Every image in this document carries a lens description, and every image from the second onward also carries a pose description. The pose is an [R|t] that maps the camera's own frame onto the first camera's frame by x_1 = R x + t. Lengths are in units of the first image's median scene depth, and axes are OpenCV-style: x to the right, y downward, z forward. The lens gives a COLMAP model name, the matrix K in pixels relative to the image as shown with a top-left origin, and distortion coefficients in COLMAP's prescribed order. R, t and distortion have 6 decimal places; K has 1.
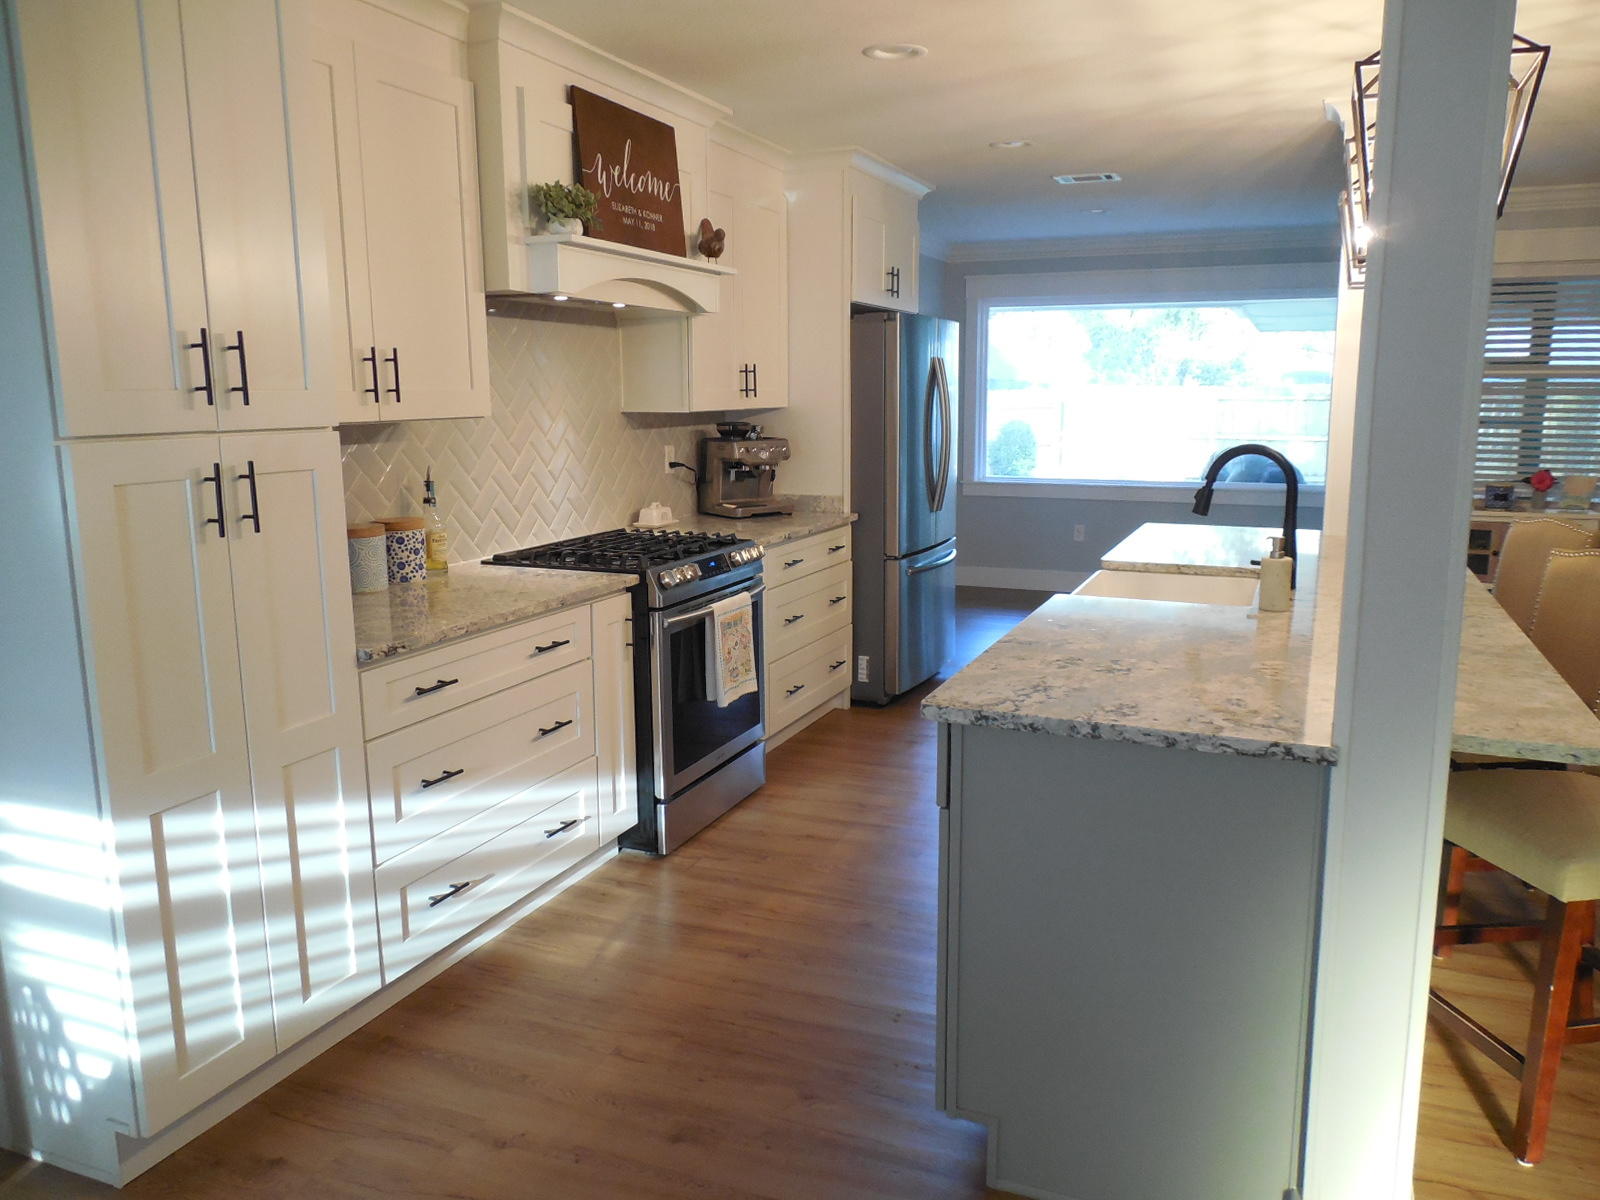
lens RADIAL K [[1209.5, 0, 809.2], [0, 1209.5, 604.8], [0, 0, 1]] dist [-0.002446, -0.003084]
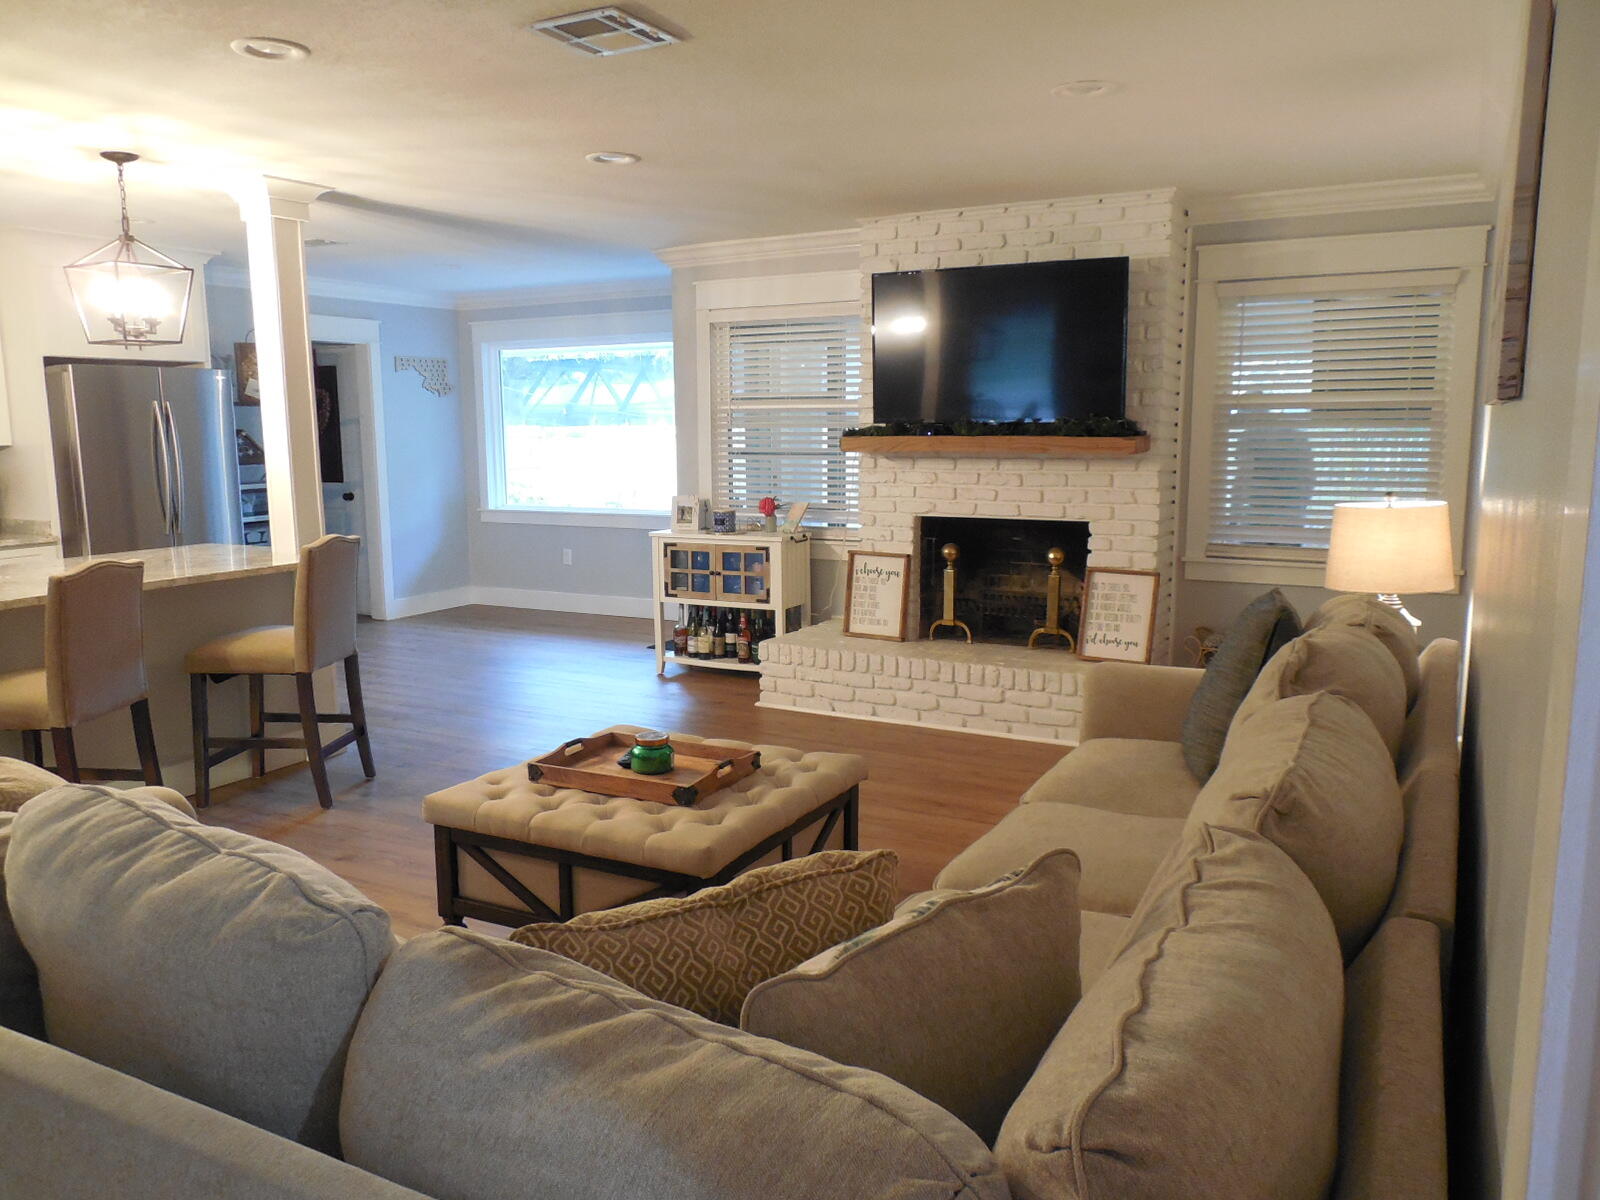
lens RADIAL K [[1209.5, 0, 809.2], [0, 1209.5, 604.8], [0, 0, 1]] dist [-0.002446, -0.003084]
pose [[0.994875, 0.008049, -0.100789, 1.279640], [-0.010680, 0.999615, -0.025596, 0.021775], [0.100544, 0.026541, 0.994579, -0.126051]]
